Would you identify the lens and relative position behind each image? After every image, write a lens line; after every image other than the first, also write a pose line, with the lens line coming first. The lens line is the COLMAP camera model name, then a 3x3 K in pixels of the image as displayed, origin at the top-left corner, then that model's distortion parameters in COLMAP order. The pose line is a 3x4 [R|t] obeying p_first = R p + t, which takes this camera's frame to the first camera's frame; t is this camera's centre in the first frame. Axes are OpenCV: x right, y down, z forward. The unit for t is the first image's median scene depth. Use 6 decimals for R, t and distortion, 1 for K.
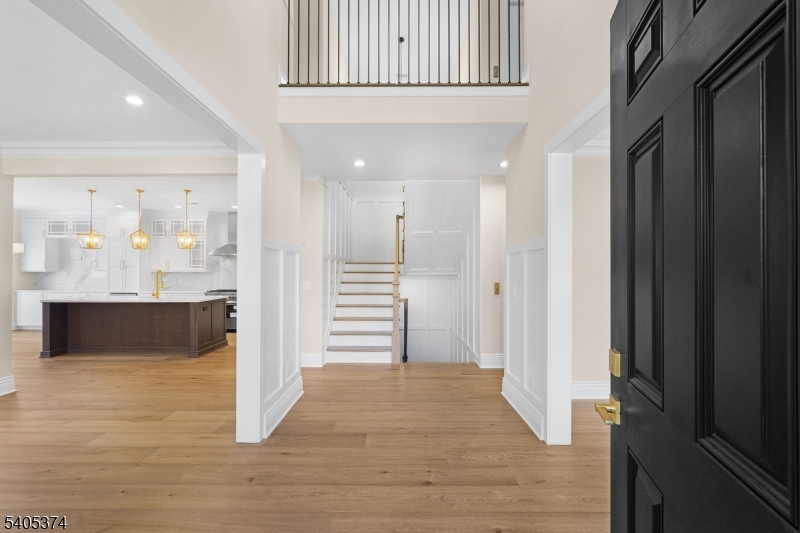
lens RADIAL K [[355.8, 0, 395.7], [0, 355.8, 268.7], [0, 0, 1]] dist [-0.010346, 0.002575]
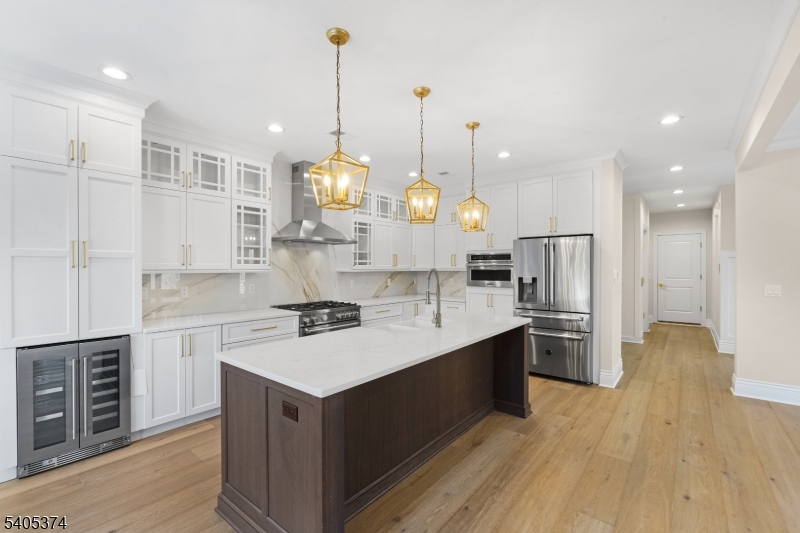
lens RADIAL K [[355.8, 0, 401.3], [0, 355.8, 269.2], [0, 0, 1]] dist [-0.010346, 0.002575]
pose [[0.630192, -0.004916, 0.776423, -0.824311], [-0.003320, 0.999954, 0.009025, -0.000368], [-0.776432, -0.008265, 0.630147, 0.561216]]
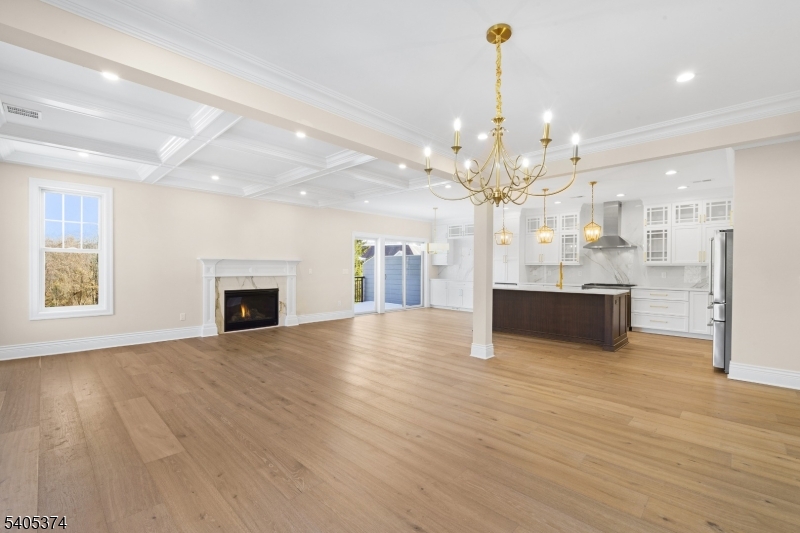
lens RADIAL K [[355.8, 0, 401.8], [0, 355.8, 272.5], [0, 0, 1]] dist [-0.010346, 0.002575]
pose [[0.708941, 0.015497, -0.705097, -0.187032], [0.000445, 0.999749, 0.022421, 0.007270], [0.705267, -0.016209, 0.708756, -0.063418]]
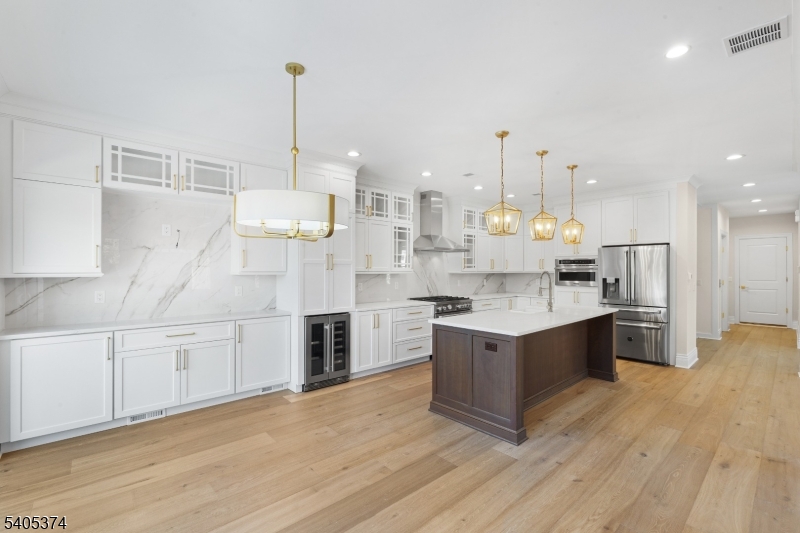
lens RADIAL K [[355.8, 0, 399.4], [0, 355.8, 268.7], [0, 0, 1]] dist [-0.010346, 0.002575]
pose [[0.745127, 0.001653, 0.666921, -1.036643], [-0.003748, 0.999992, 0.001709, -0.001196], [-0.666912, -0.003773, 0.745127, 0.518803]]
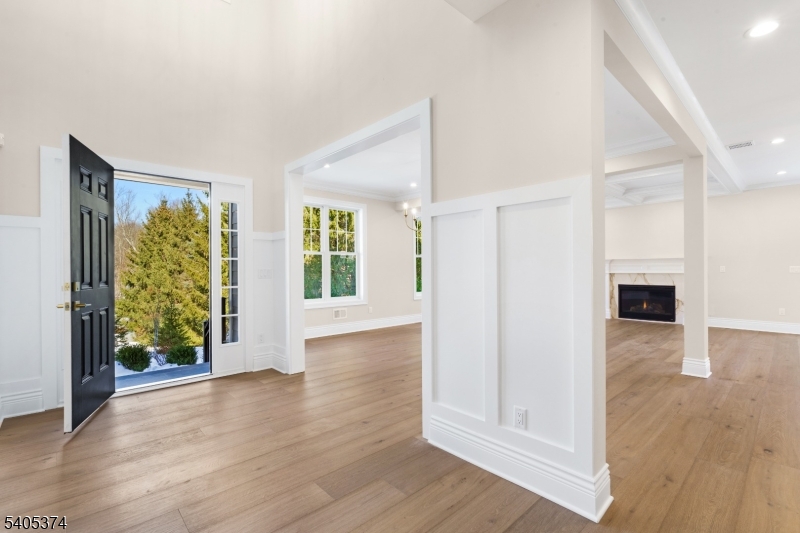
lens RADIAL K [[355.8, 0, 405.4], [0, 355.8, 268.9], [0, 0, 1]] dist [-0.010346, 0.002575]
pose [[-0.739759, 0.004921, -0.672854, 0.092308], [0.012126, 0.999908, -0.006019, 0.021823], [0.672763, -0.012612, -0.739750, 0.593581]]
